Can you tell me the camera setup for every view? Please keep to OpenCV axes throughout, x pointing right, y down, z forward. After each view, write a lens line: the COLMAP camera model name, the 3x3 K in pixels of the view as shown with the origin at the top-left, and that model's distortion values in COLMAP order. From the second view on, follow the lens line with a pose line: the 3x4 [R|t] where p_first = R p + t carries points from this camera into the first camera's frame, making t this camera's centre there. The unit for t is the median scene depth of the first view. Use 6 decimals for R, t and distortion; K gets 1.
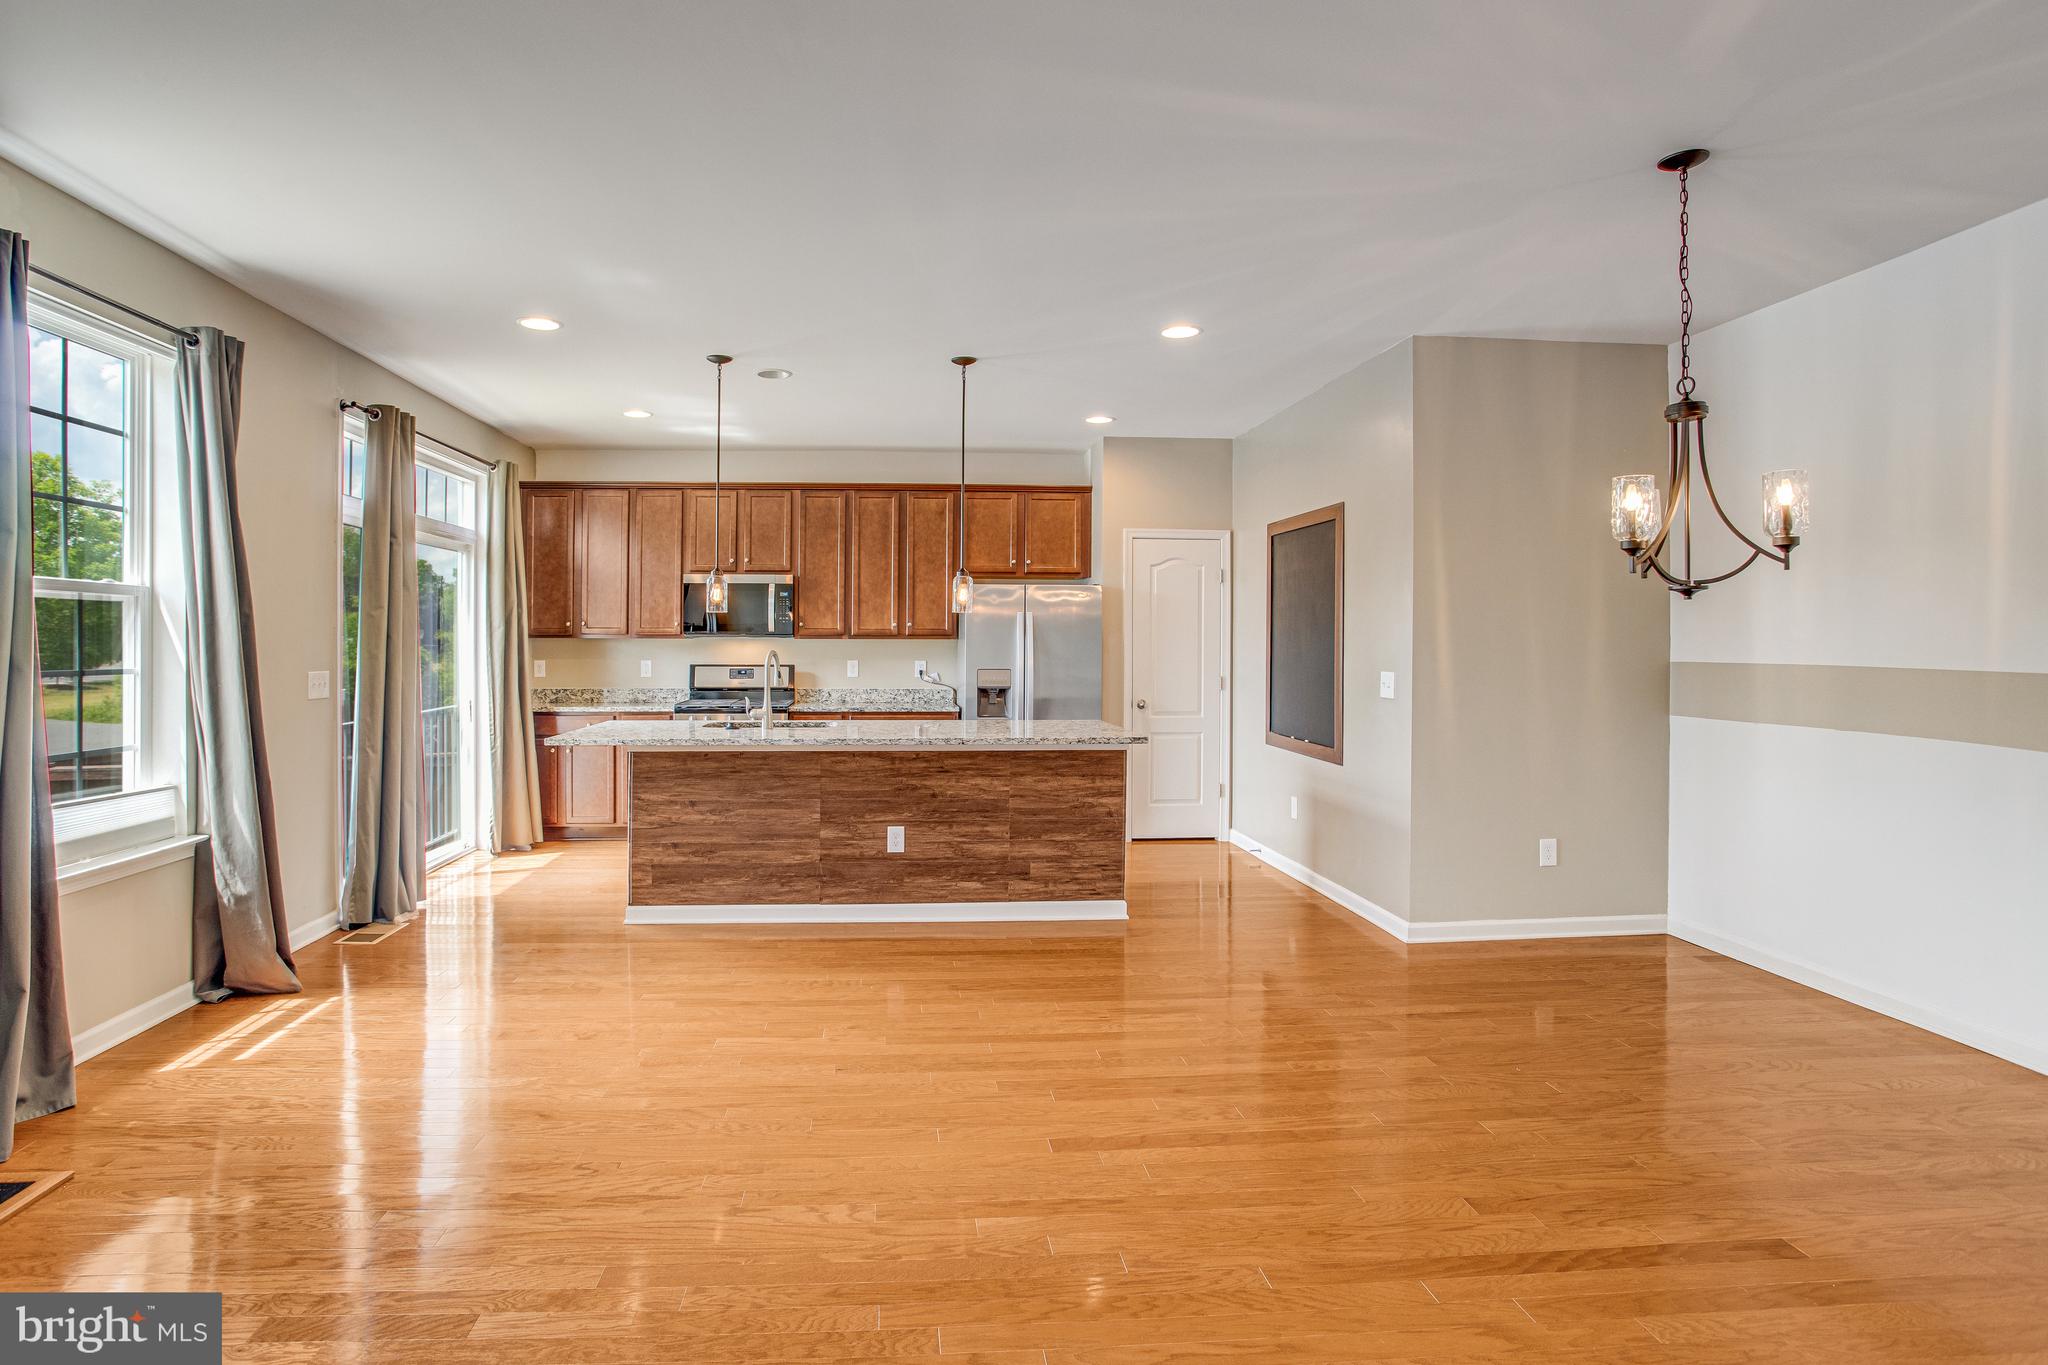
lens RADIAL K [[941.2, 0, 914.5], [0, 941.2, 639.1], [0, 0, 1]] dist [-0.061272, 0.016334]
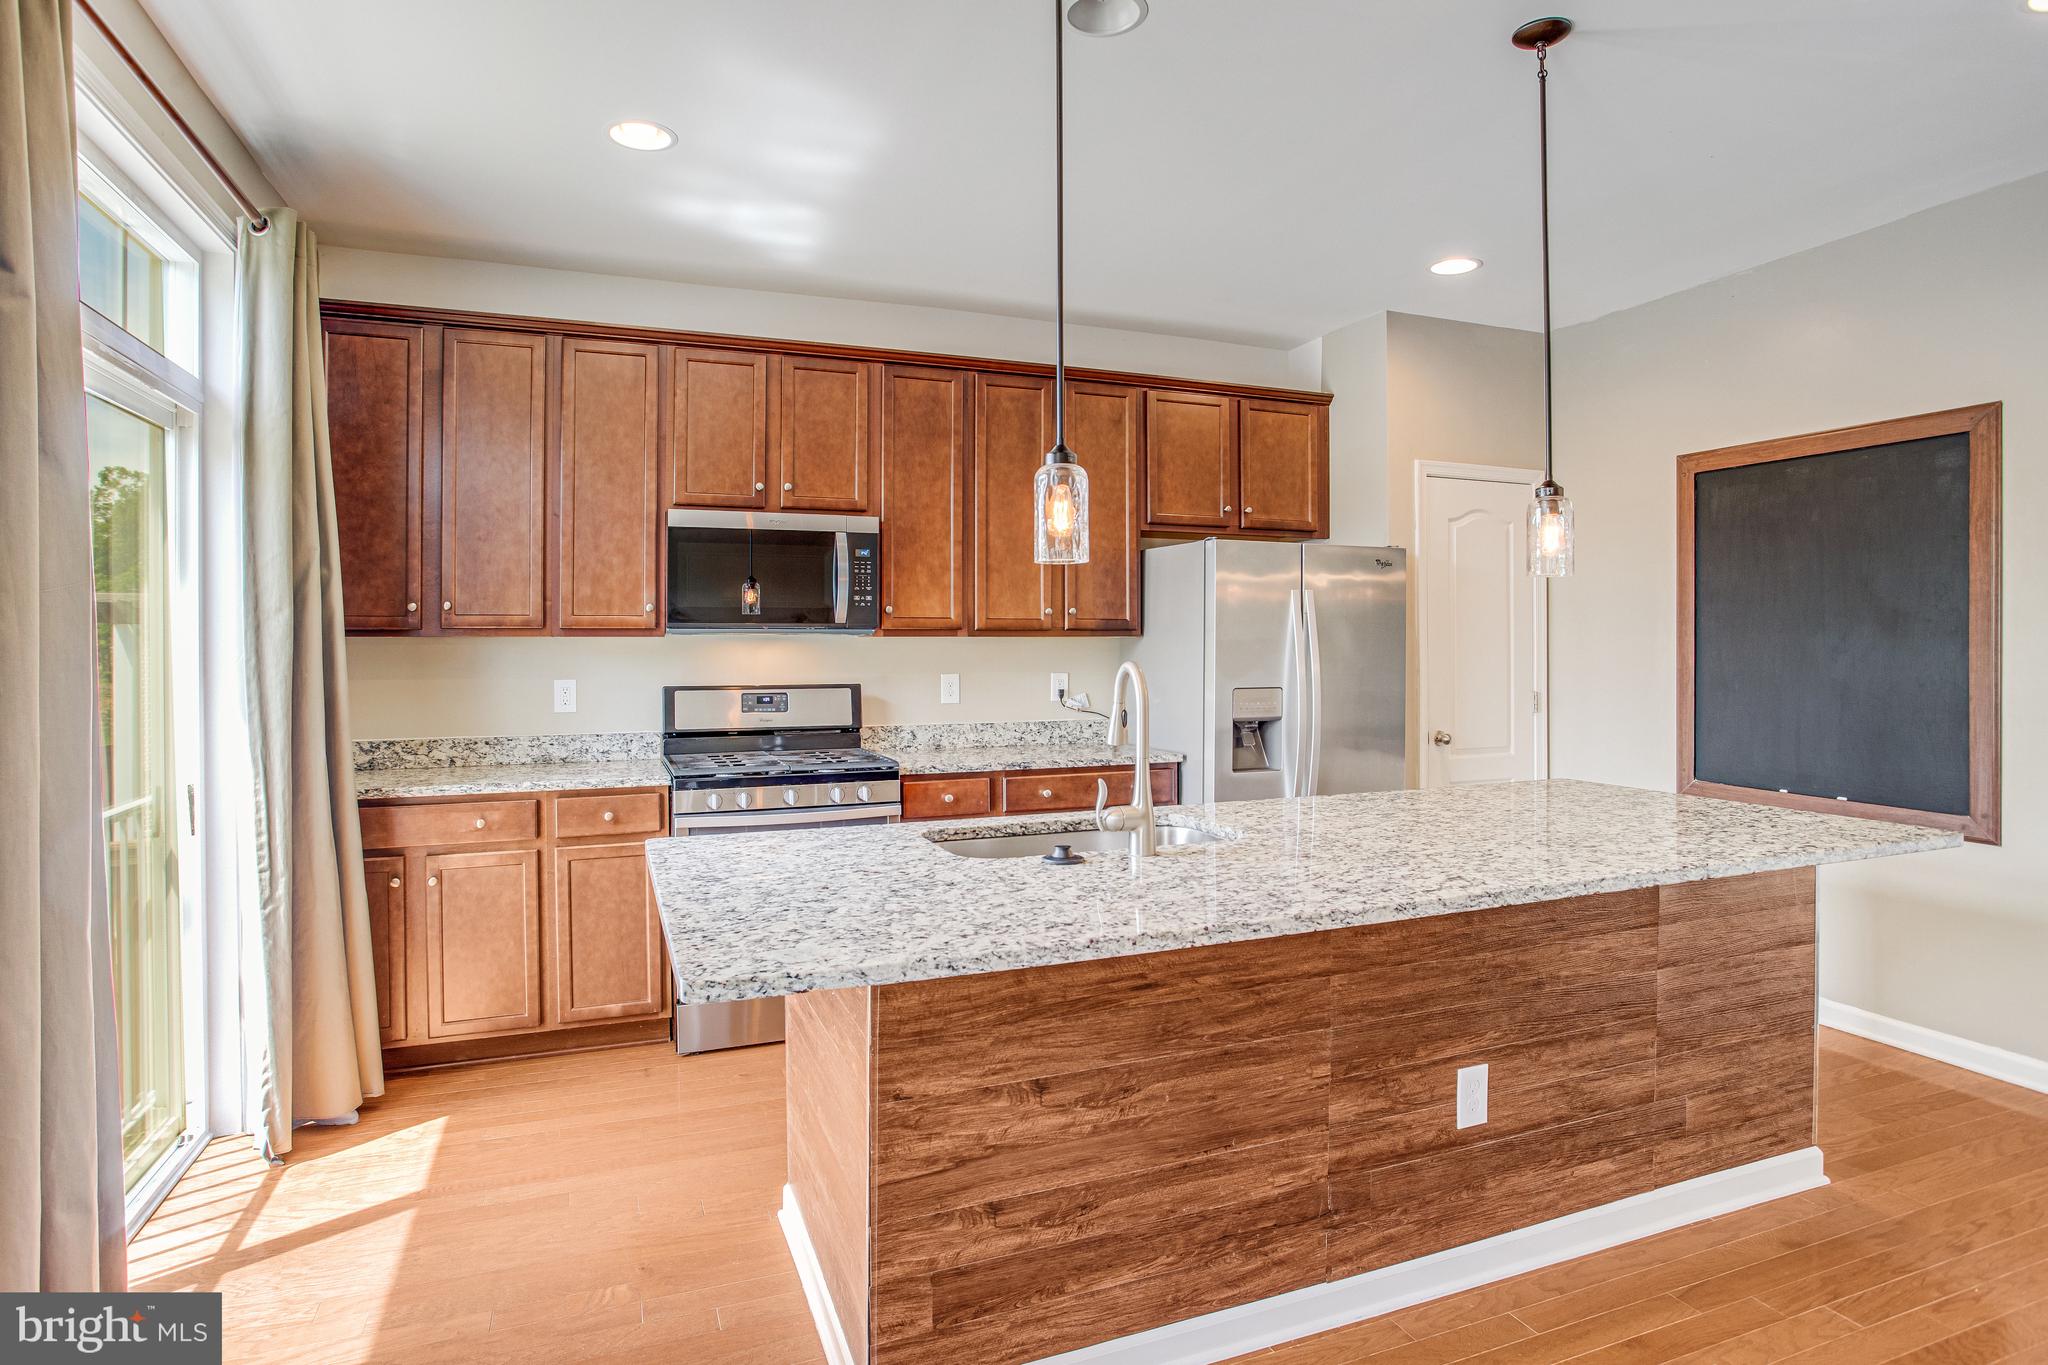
lens RADIAL K [[1067.1, 0, 1025.9], [0, 1067.1, 643.8], [0, 0, 1]] dist [-0.067922, 0.036481]
pose [[0.951741, -0.004774, 0.306865, -0.274712], [0.003660, 0.999984, 0.004207, 0.001935], [-0.306880, -0.002881, 0.951744, 0.459781]]
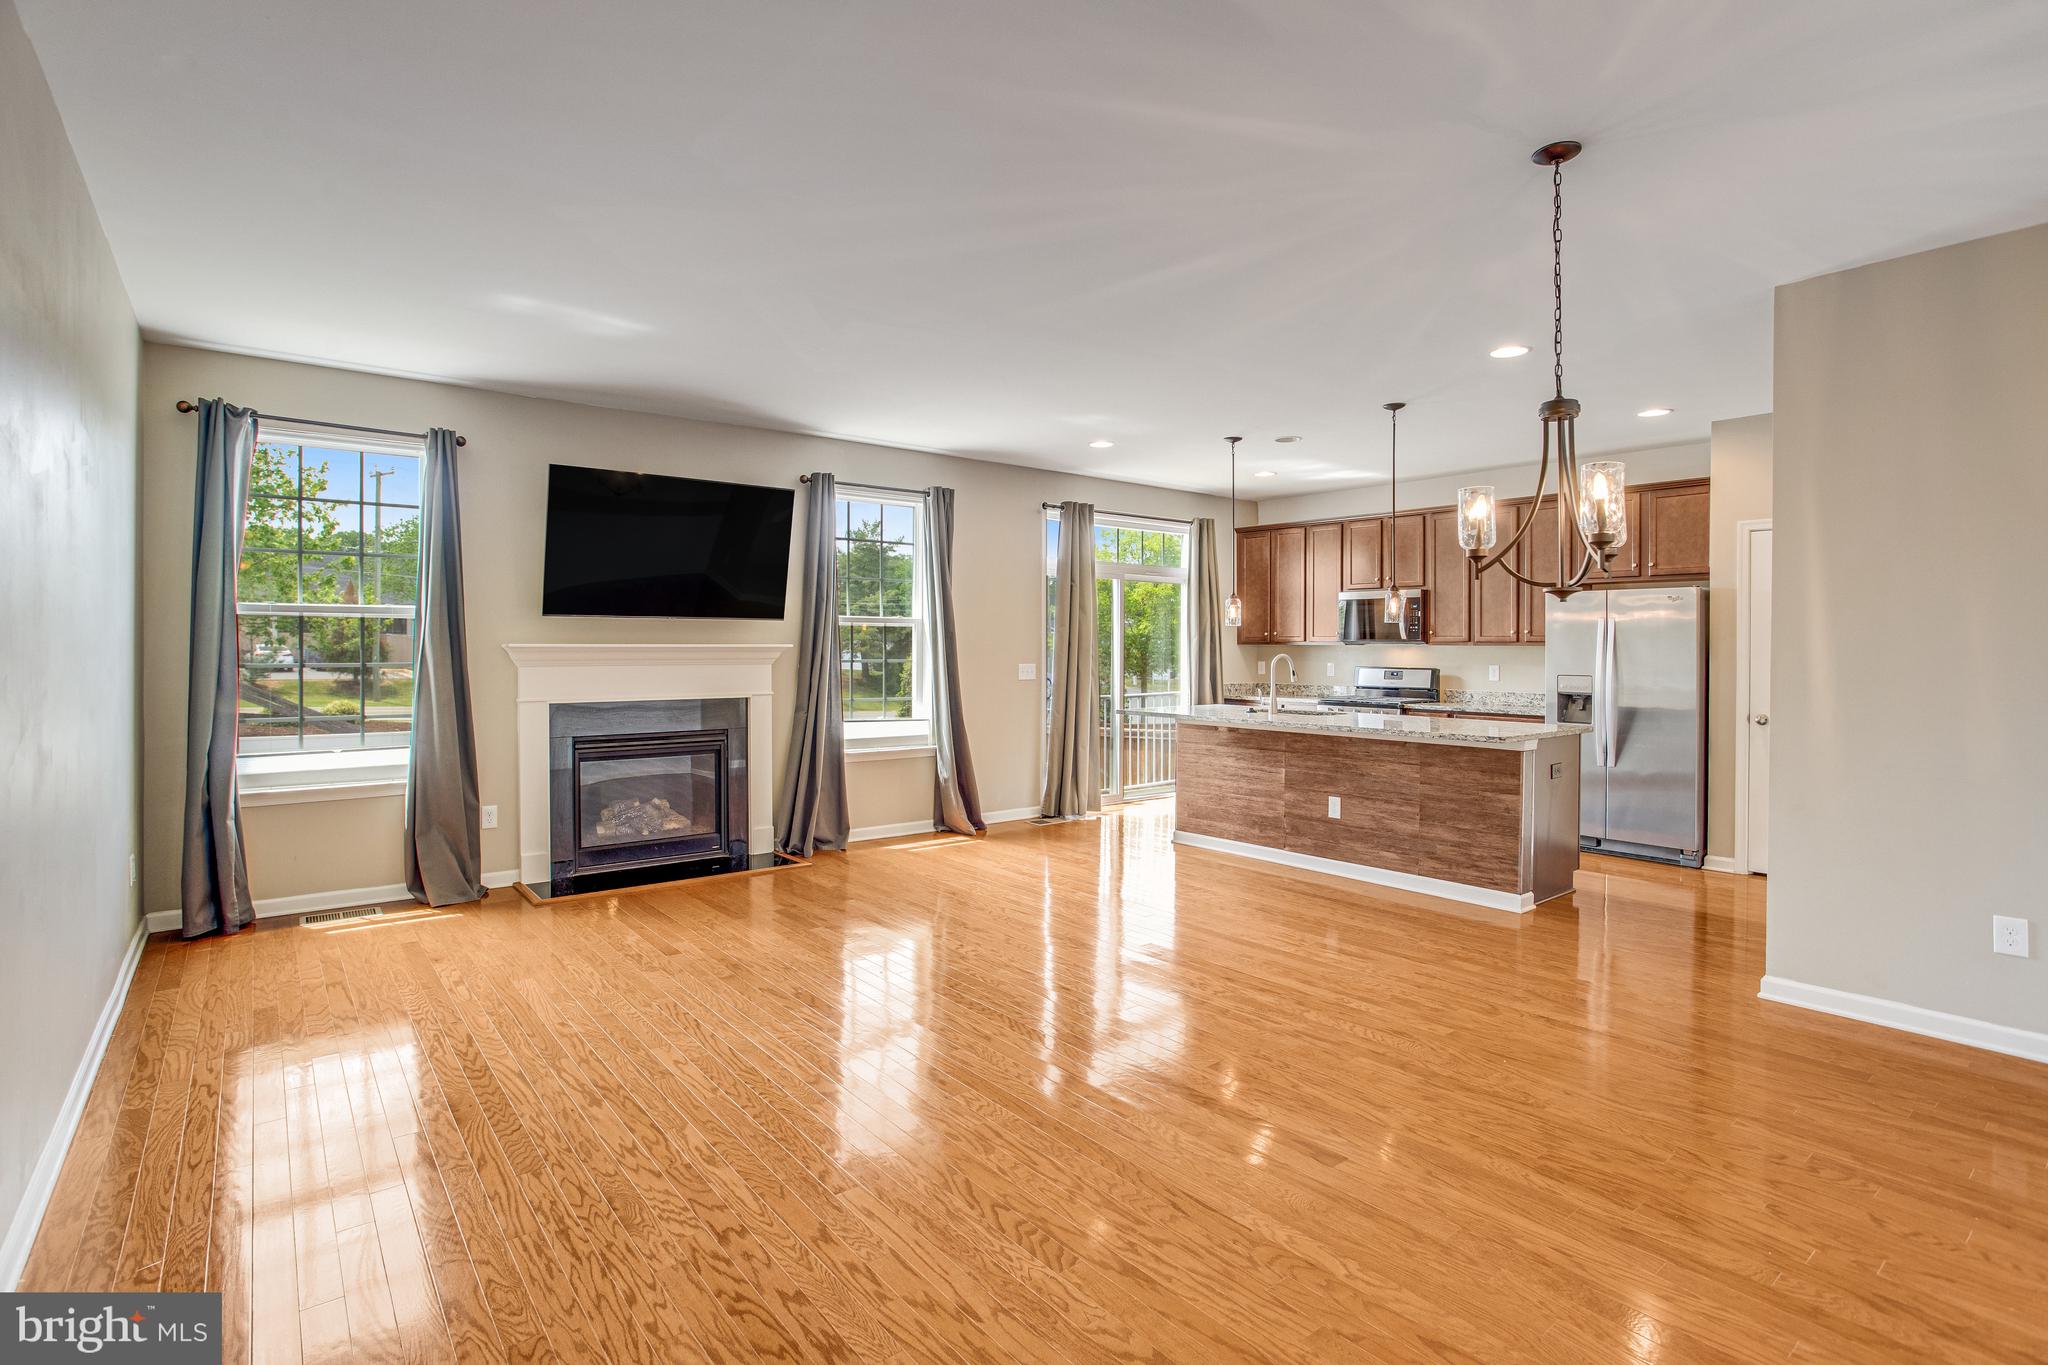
lens RADIAL K [[921.0, 0, 1152.5], [0, 921.0, 650.9], [0, 0, 1]] dist [-0.050247, 0.000306]
pose [[0.677397, 0.003344, -0.735610, 0.534642], [-0.000307, 0.999991, 0.004263, 0.001940], [0.735617, -0.002661, 0.677392, 0.006007]]
